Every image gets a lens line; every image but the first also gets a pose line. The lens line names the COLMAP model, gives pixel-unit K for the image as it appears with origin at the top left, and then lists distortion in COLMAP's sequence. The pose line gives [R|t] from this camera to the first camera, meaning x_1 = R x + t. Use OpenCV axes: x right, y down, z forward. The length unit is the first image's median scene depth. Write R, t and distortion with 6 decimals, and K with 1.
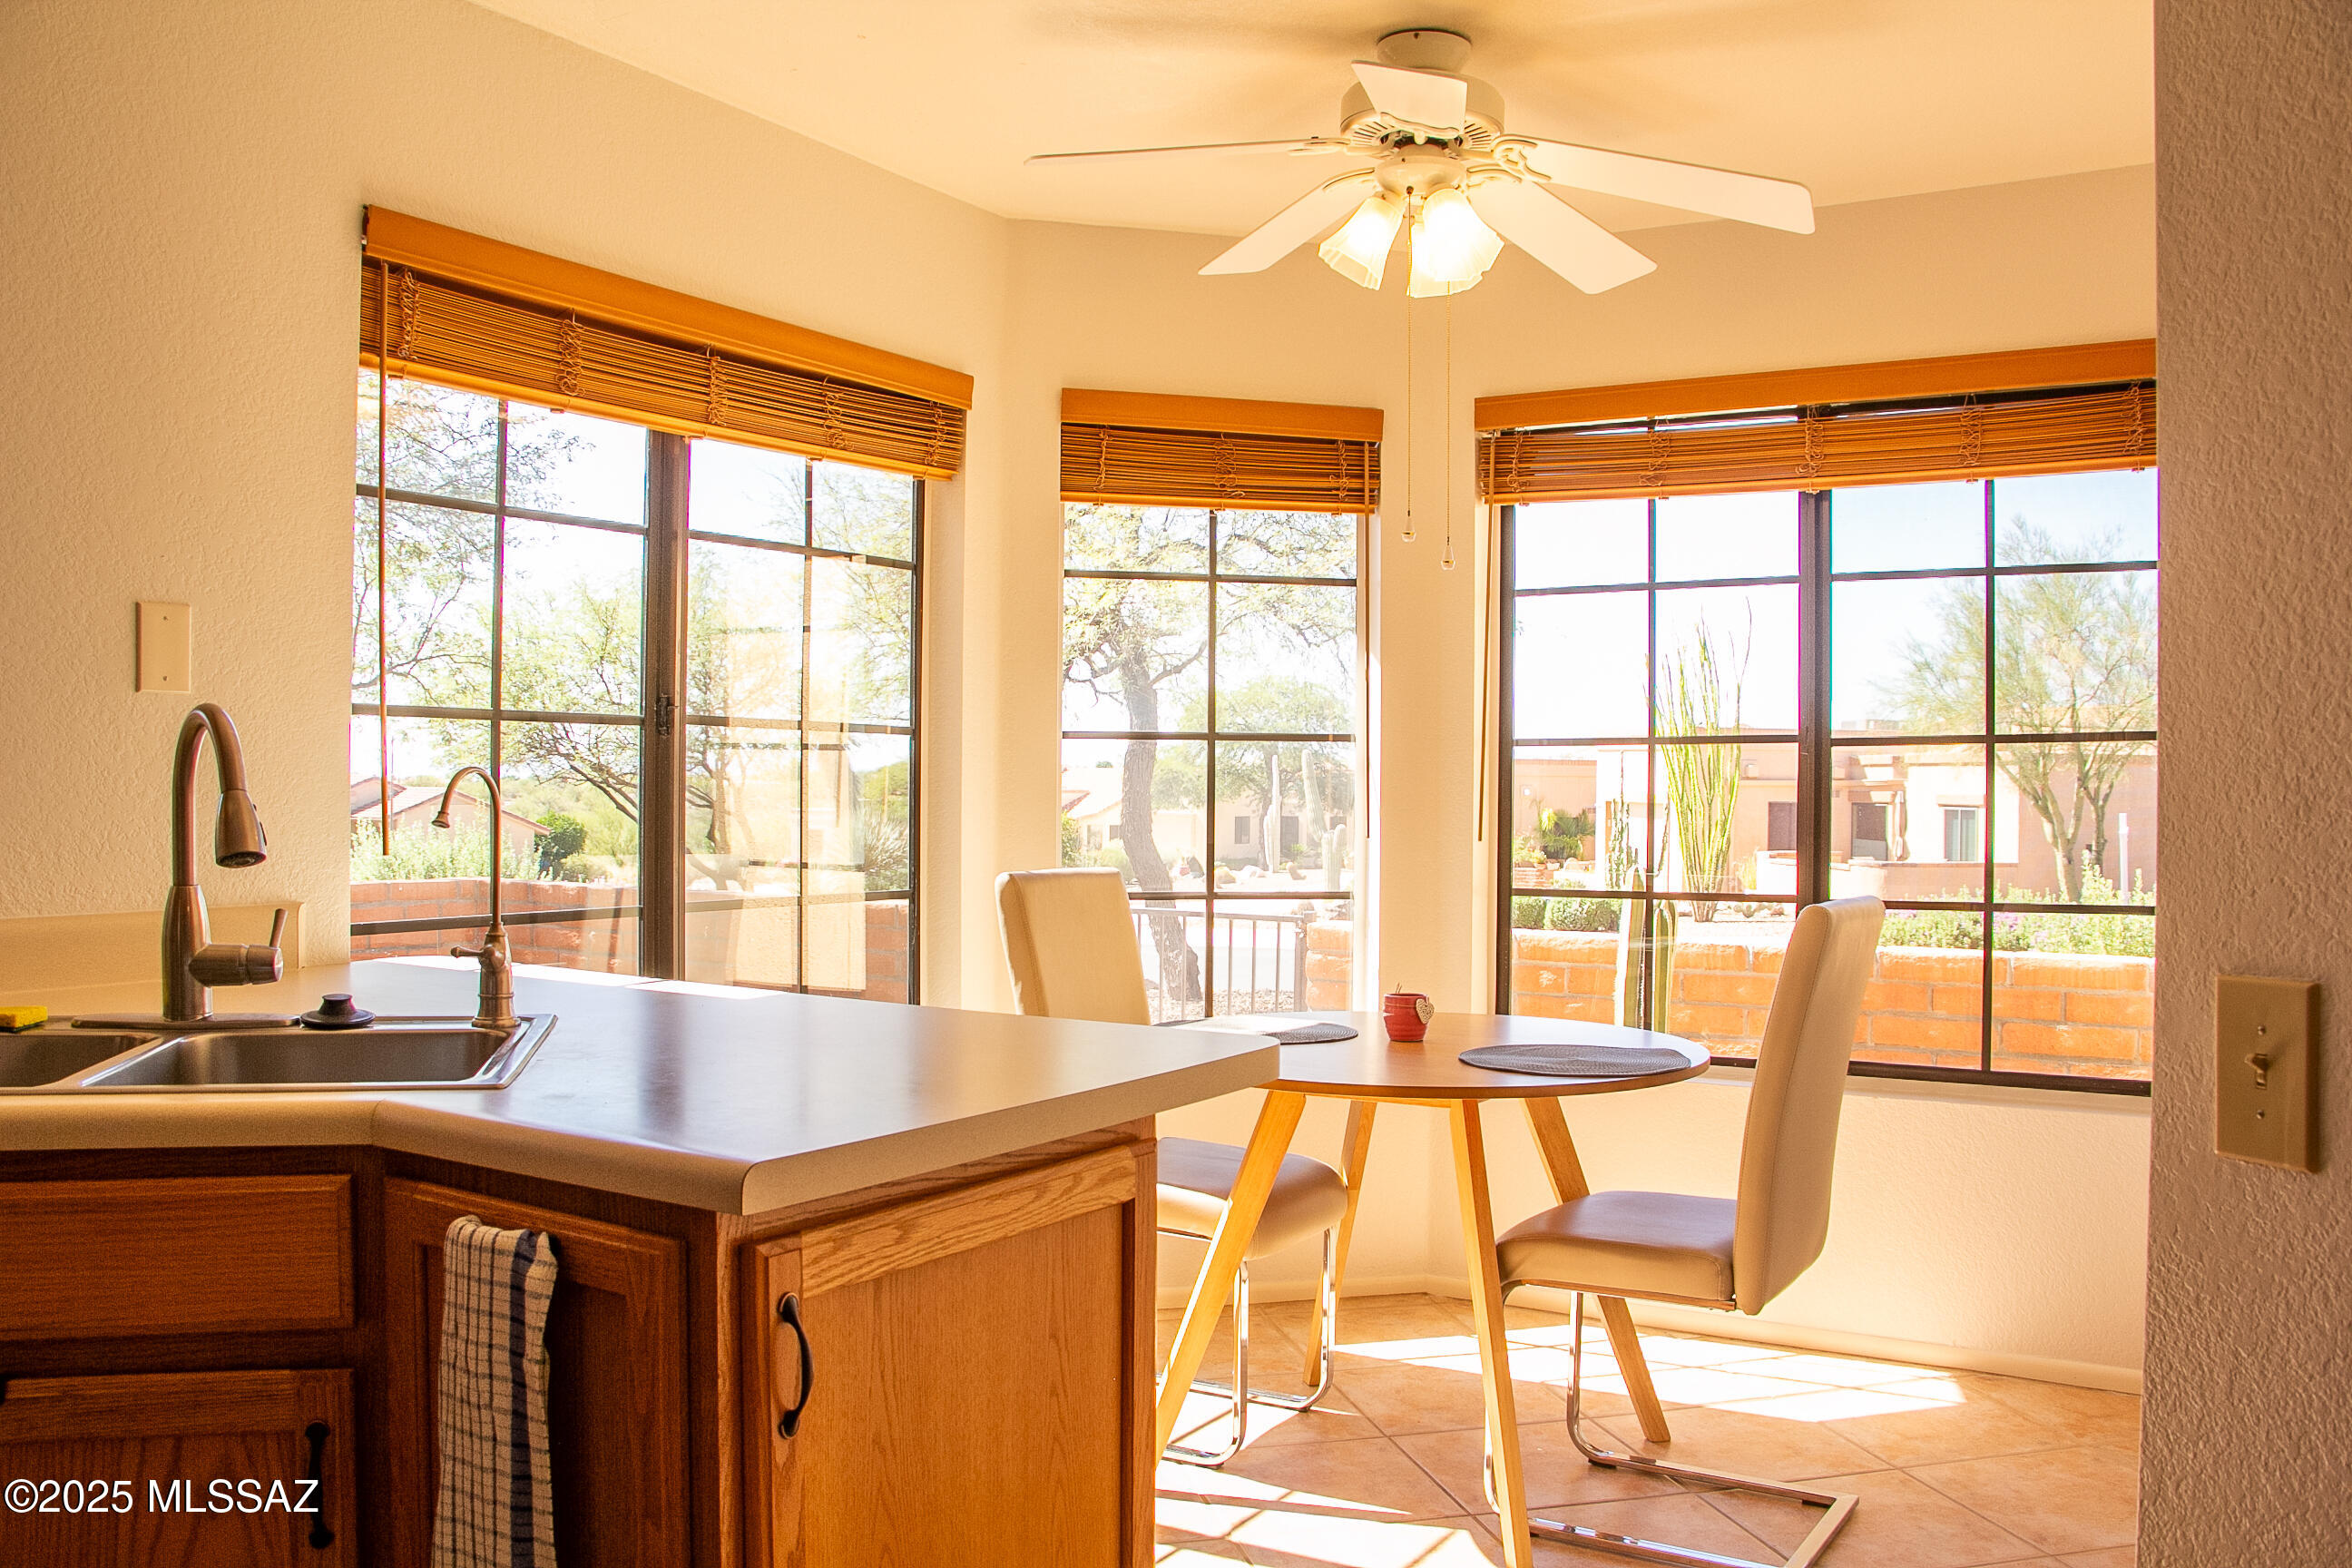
lens RADIAL K [[1928.3, 0, 1176.0], [0, 1928.3, 784.0], [0, 0, 1]] dist [-0.189047, 0.175498]
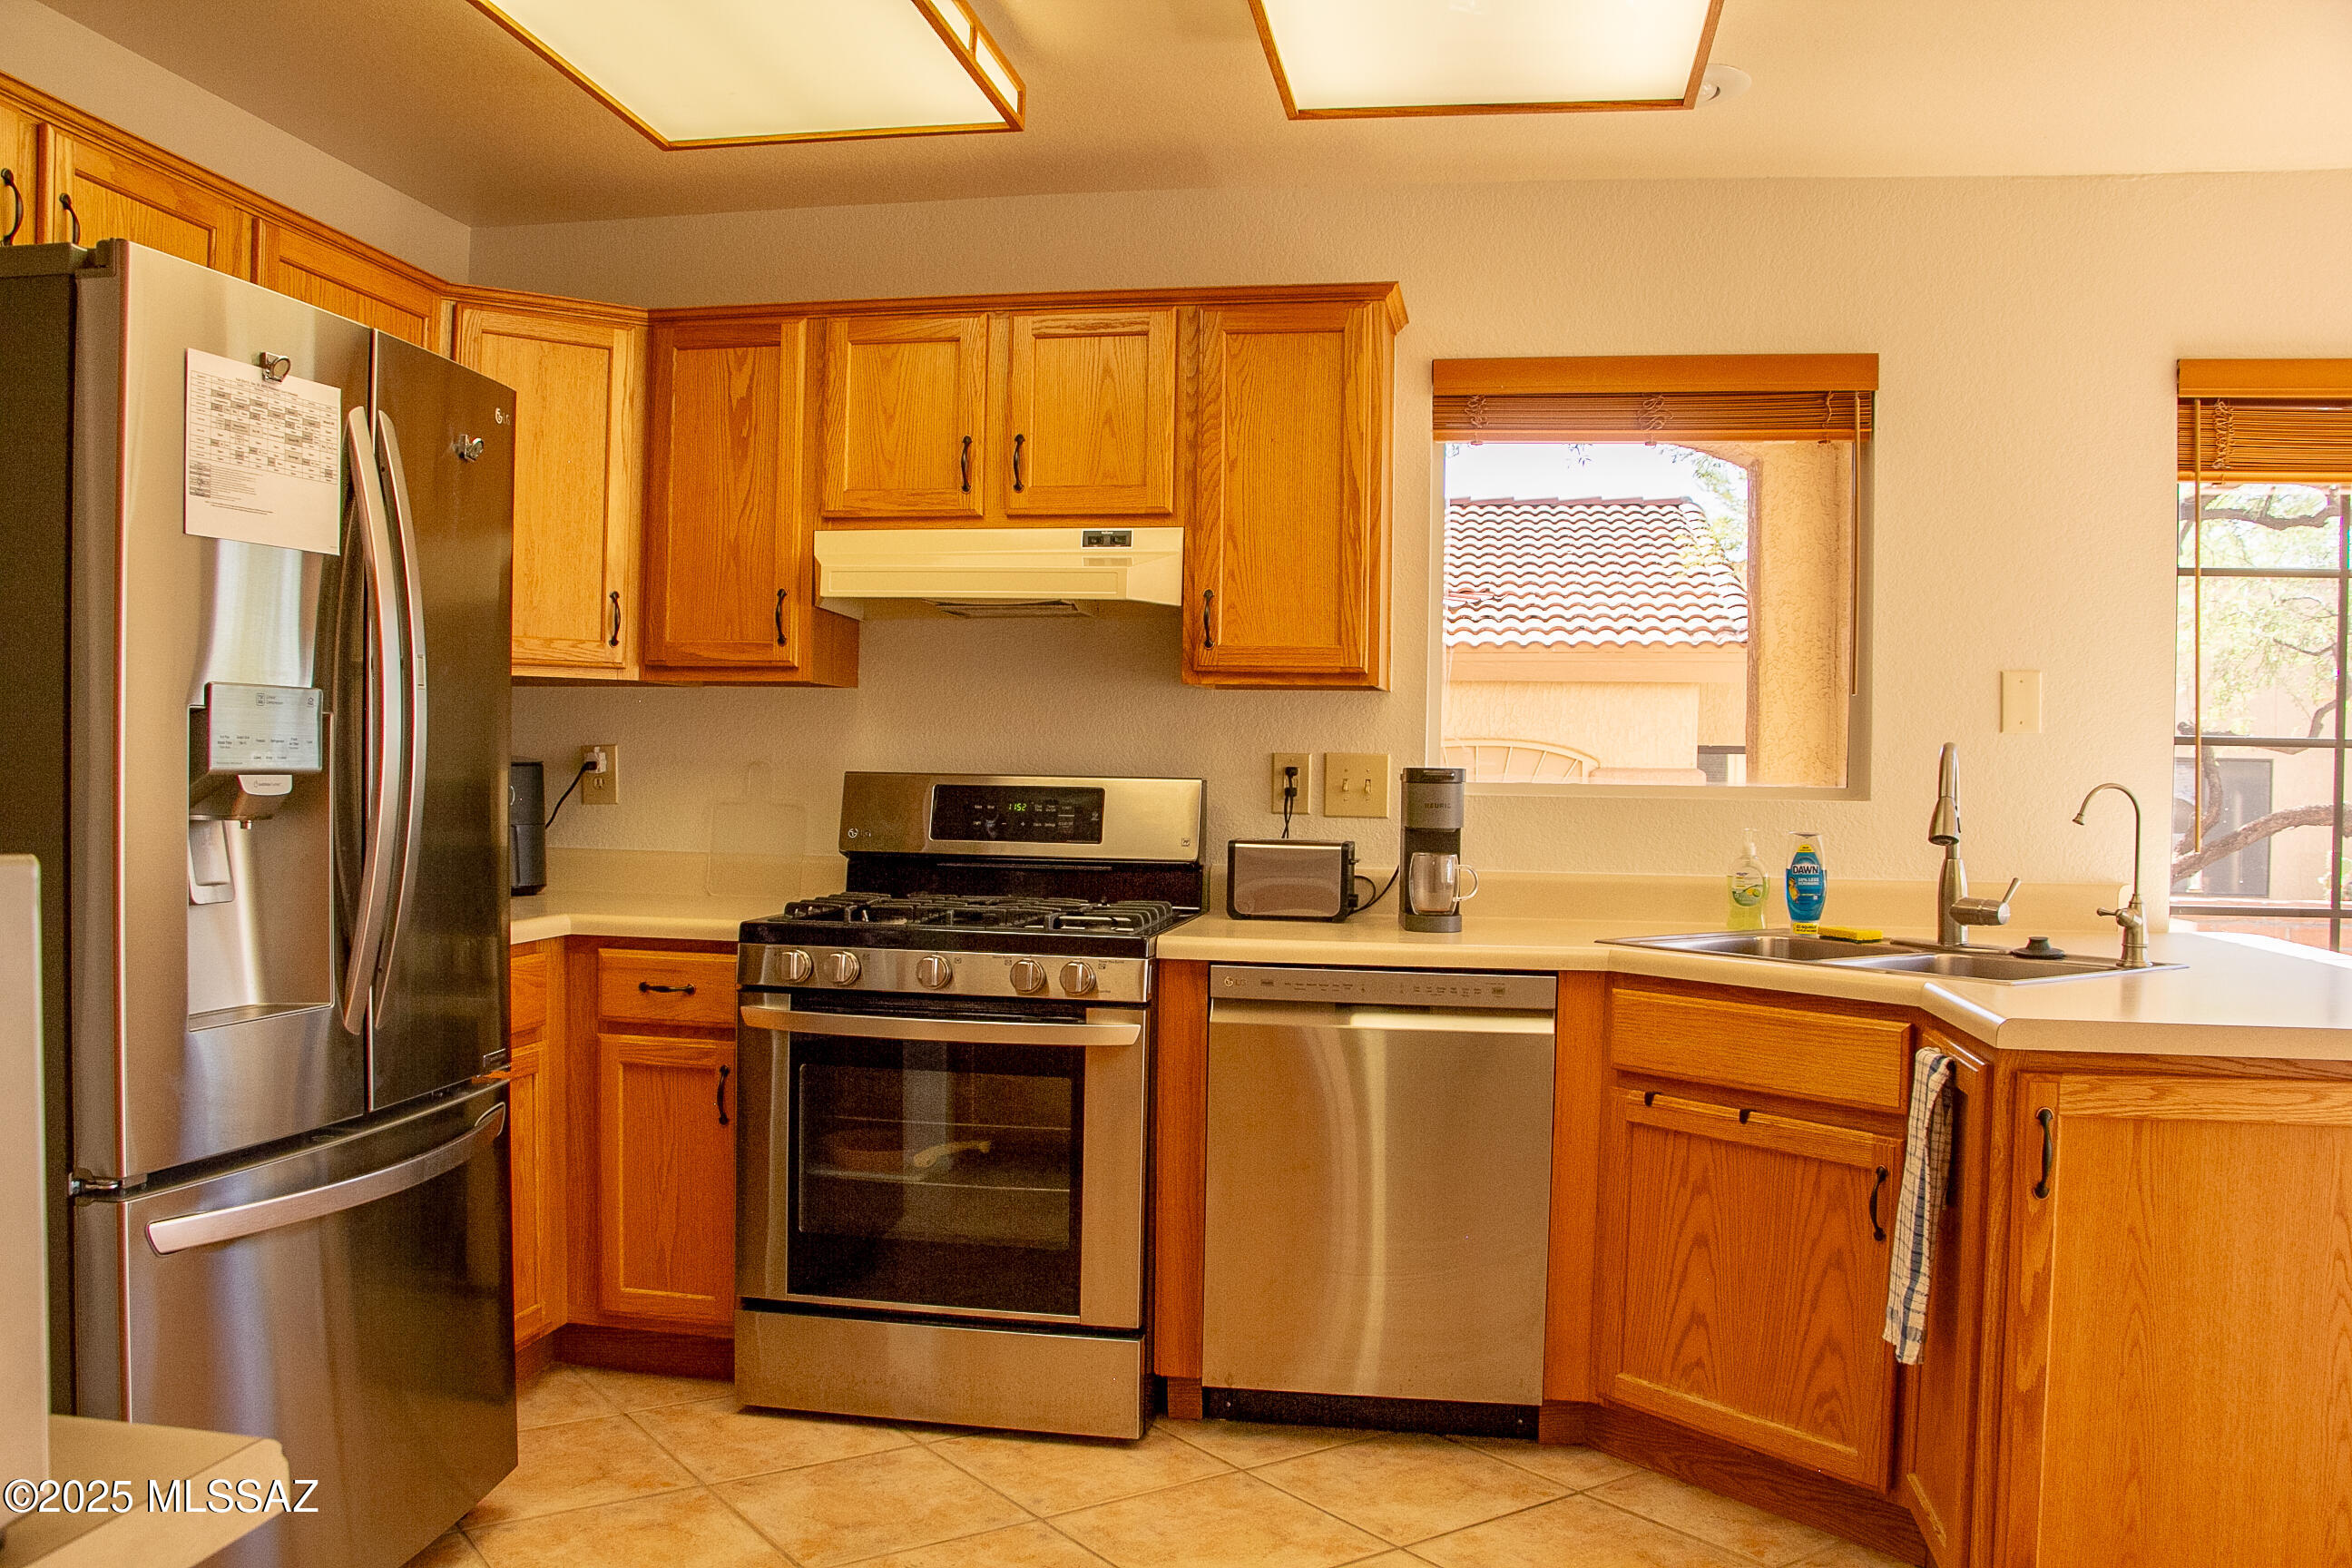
lens RADIAL K [[1928.3, 0, 1176.0], [0, 1928.3, 784.0], [0, 0, 1]] dist [-0.189047, 0.175498]
pose [[0.373762, 0.001663, -0.927523, 0.681010], [-0.014690, 0.999884, -0.004127, 0.007433], [0.927408, 0.015168, 0.373742, -0.194943]]
